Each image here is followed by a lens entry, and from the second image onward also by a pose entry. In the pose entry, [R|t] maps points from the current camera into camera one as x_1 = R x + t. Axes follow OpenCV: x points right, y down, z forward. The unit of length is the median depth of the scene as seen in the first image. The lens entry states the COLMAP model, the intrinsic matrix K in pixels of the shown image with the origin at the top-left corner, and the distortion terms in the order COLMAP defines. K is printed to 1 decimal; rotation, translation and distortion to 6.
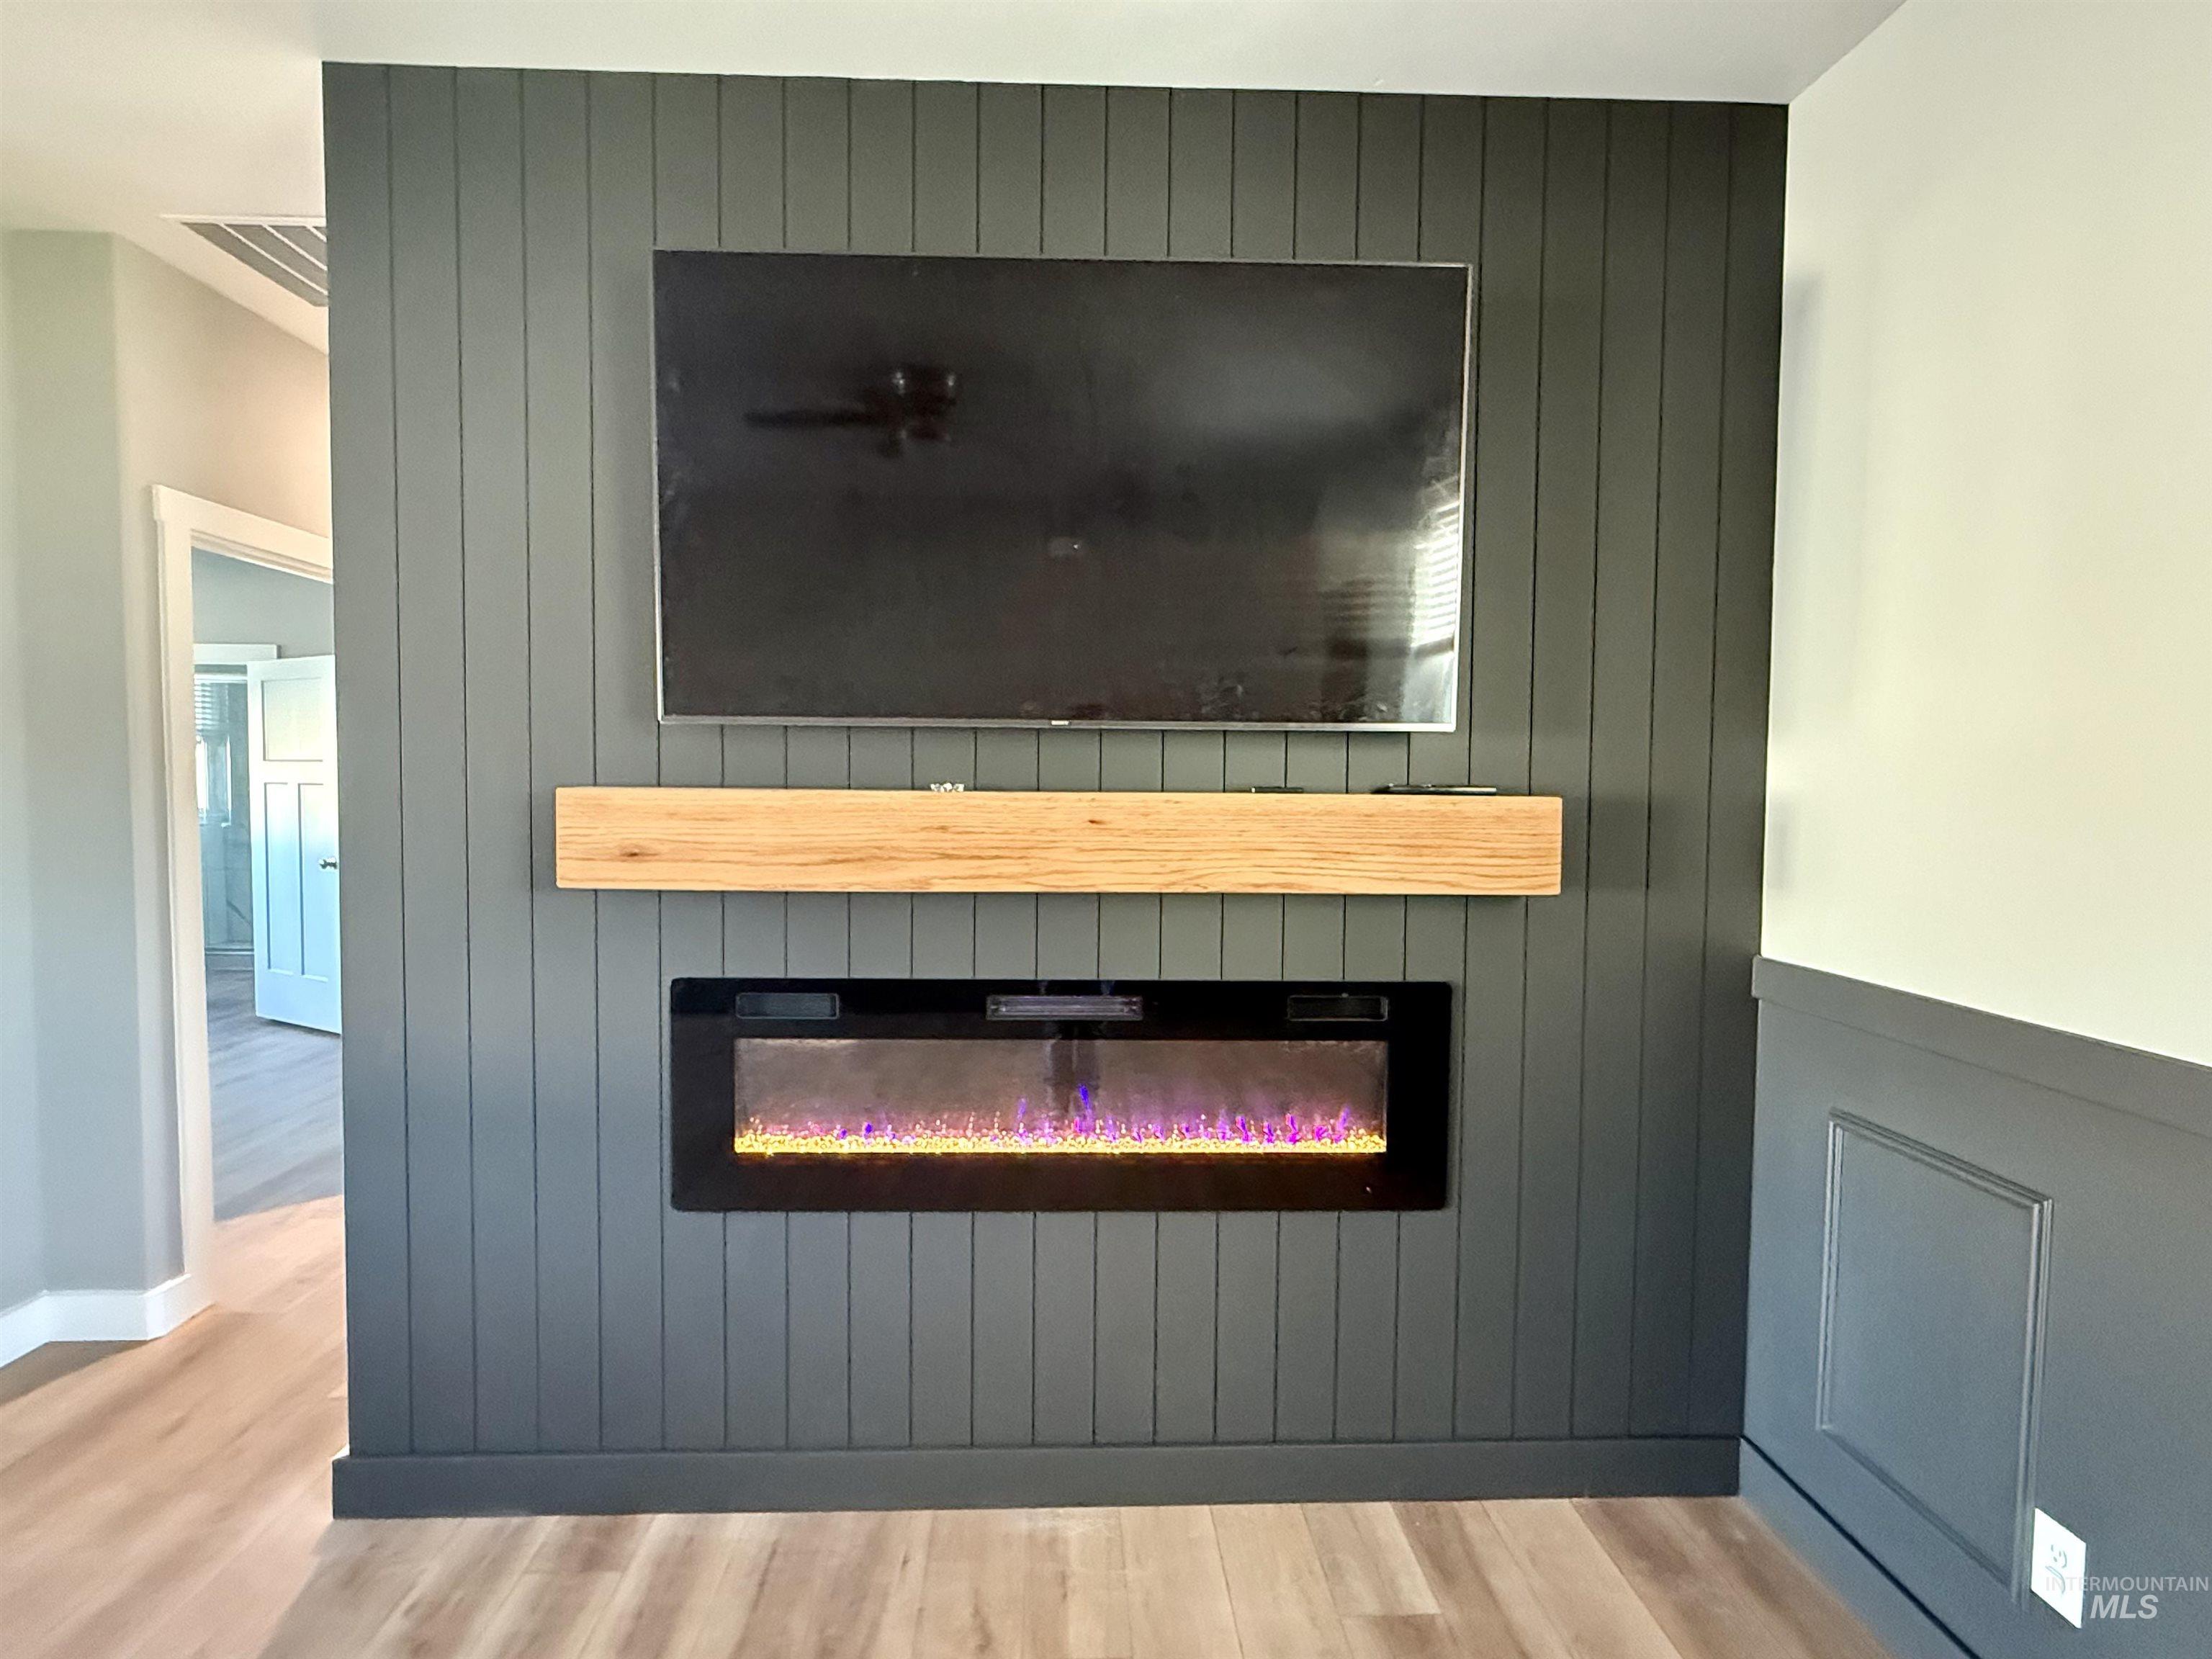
lens RADIAL K [[1136.1, 0, 1104.9], [0, 1136.1, 822.9], [0, 0, 1]] dist [-0.003479, -0.002444]
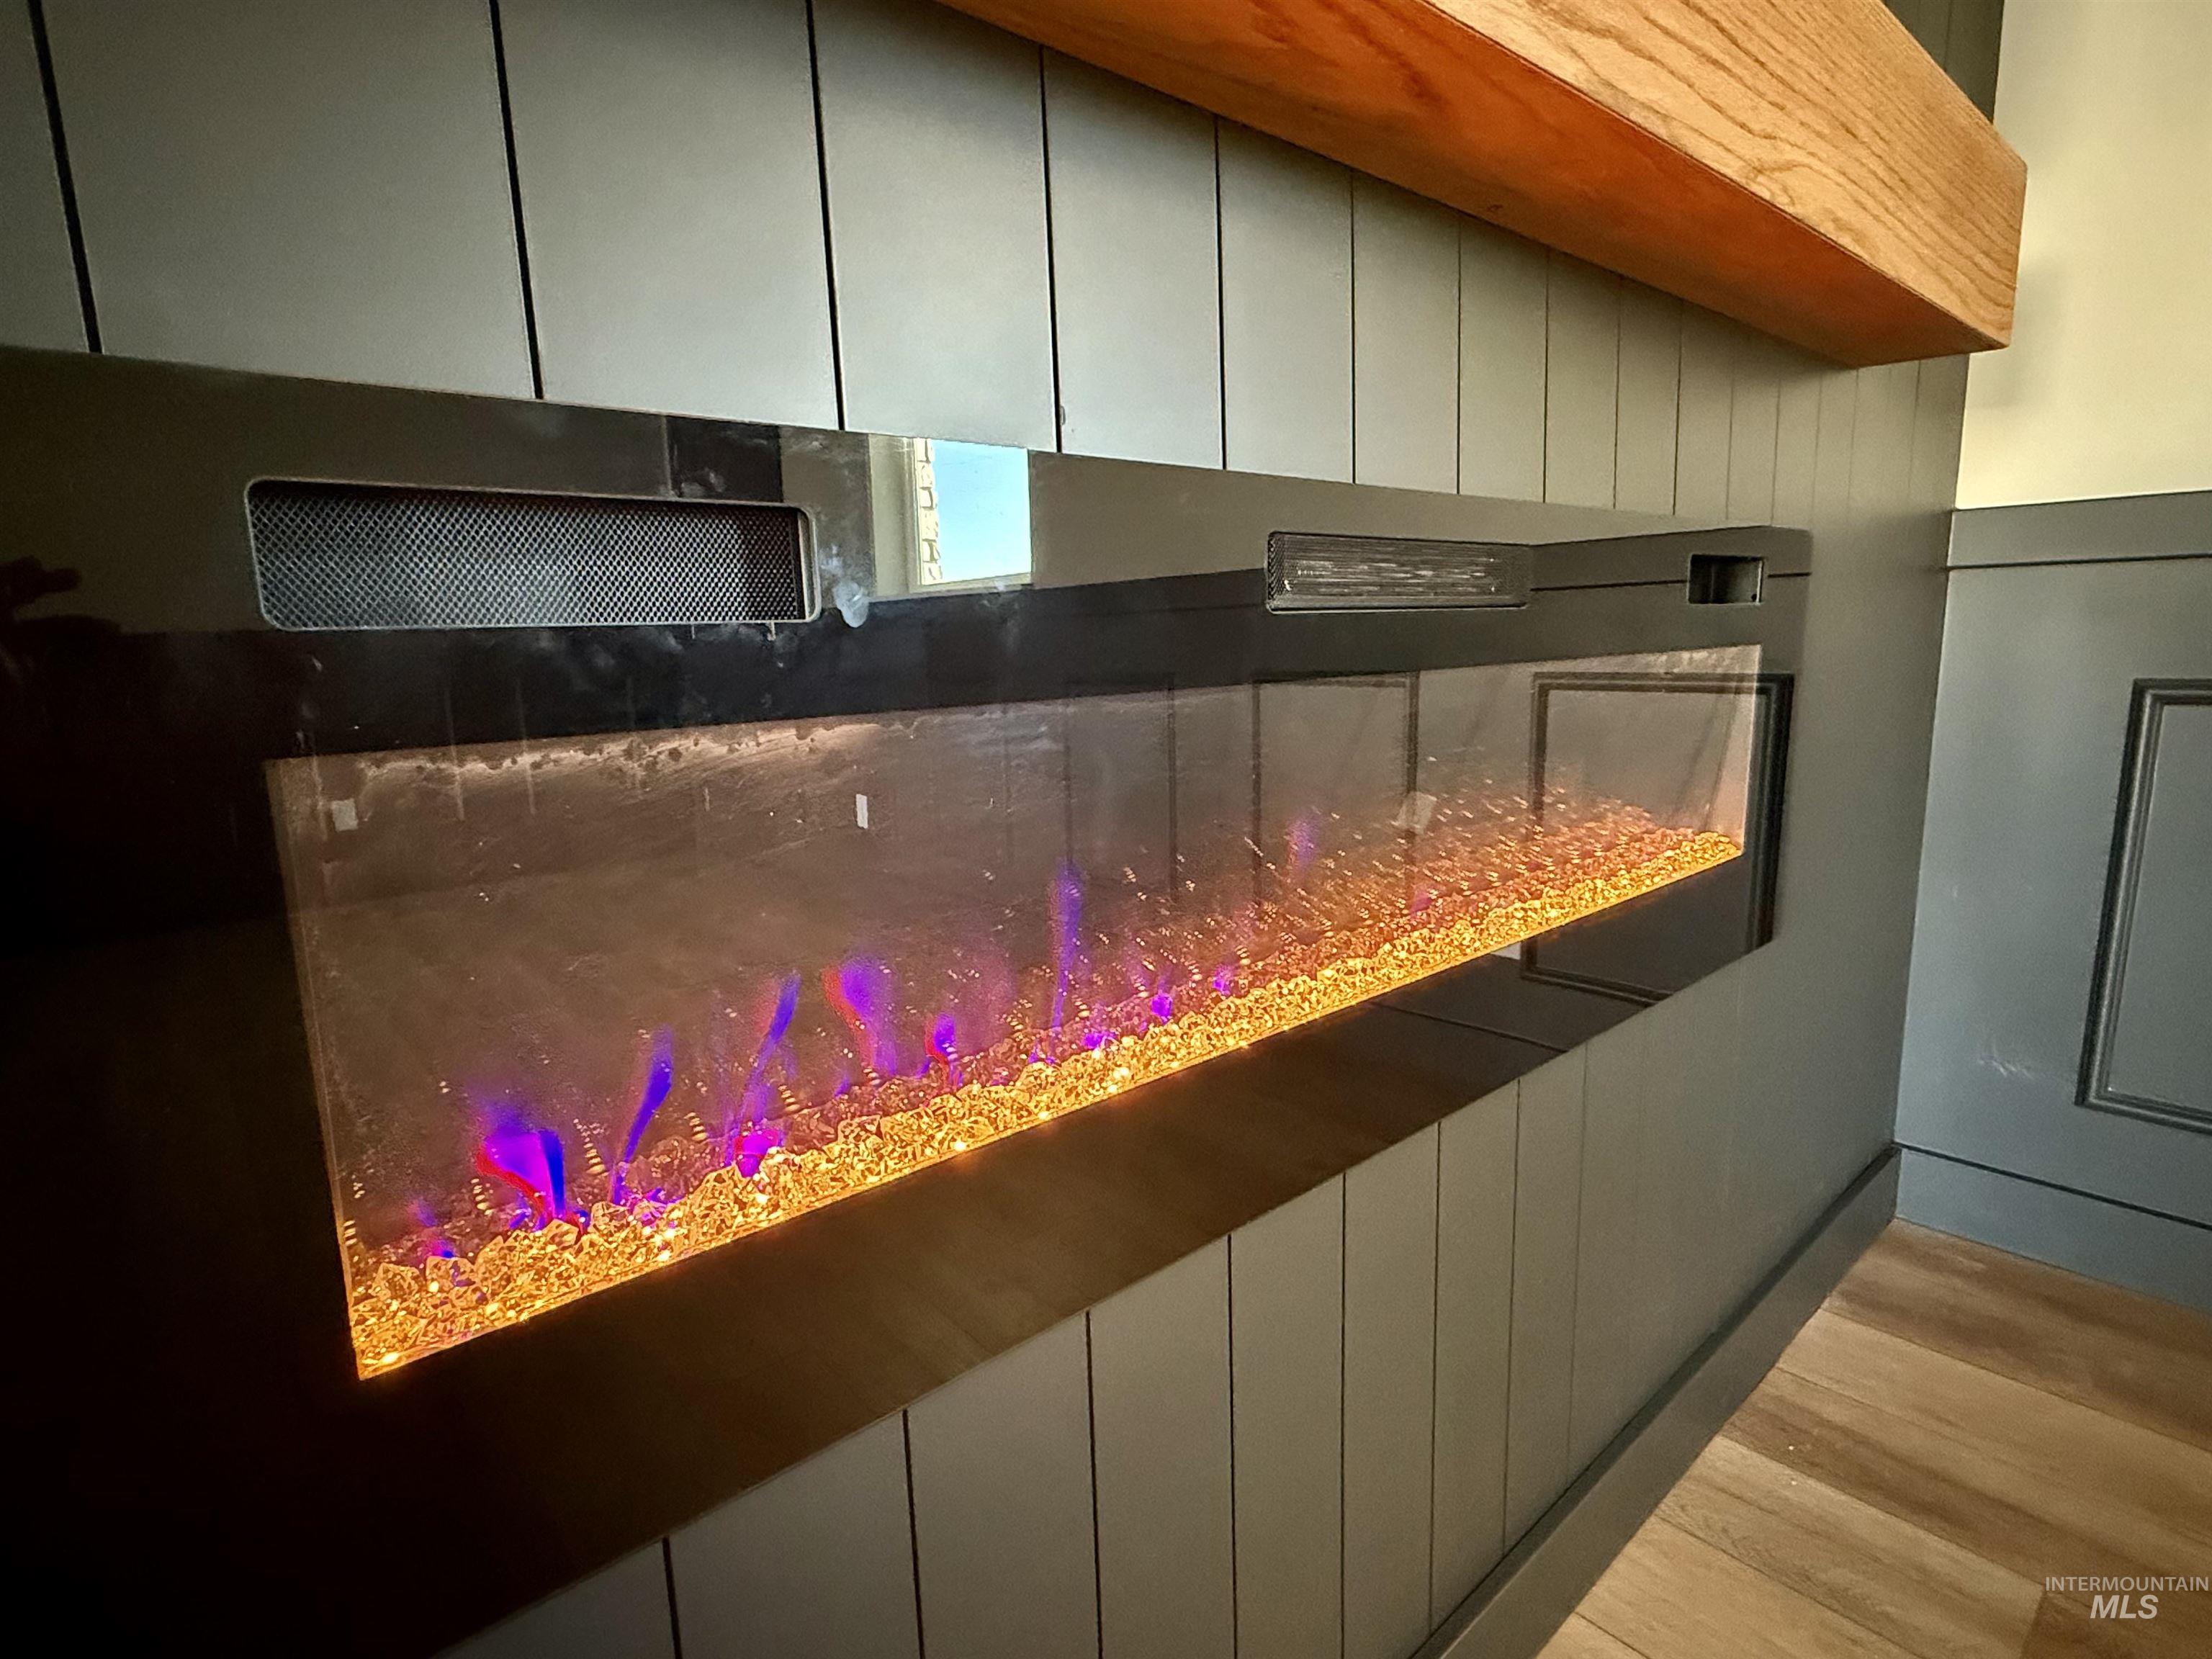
lens RADIAL K [[1136.1, 0, 1097.1], [0, 1136.1, 835.1], [0, 0, 1]] dist [-0.003479, -0.002444]
pose [[0.769318, -0.144279, 0.622361, -0.335634], [0.065265, 0.986817, 0.148094, 0.184737], [-0.635524, -0.073313, 0.768593, 0.797909]]
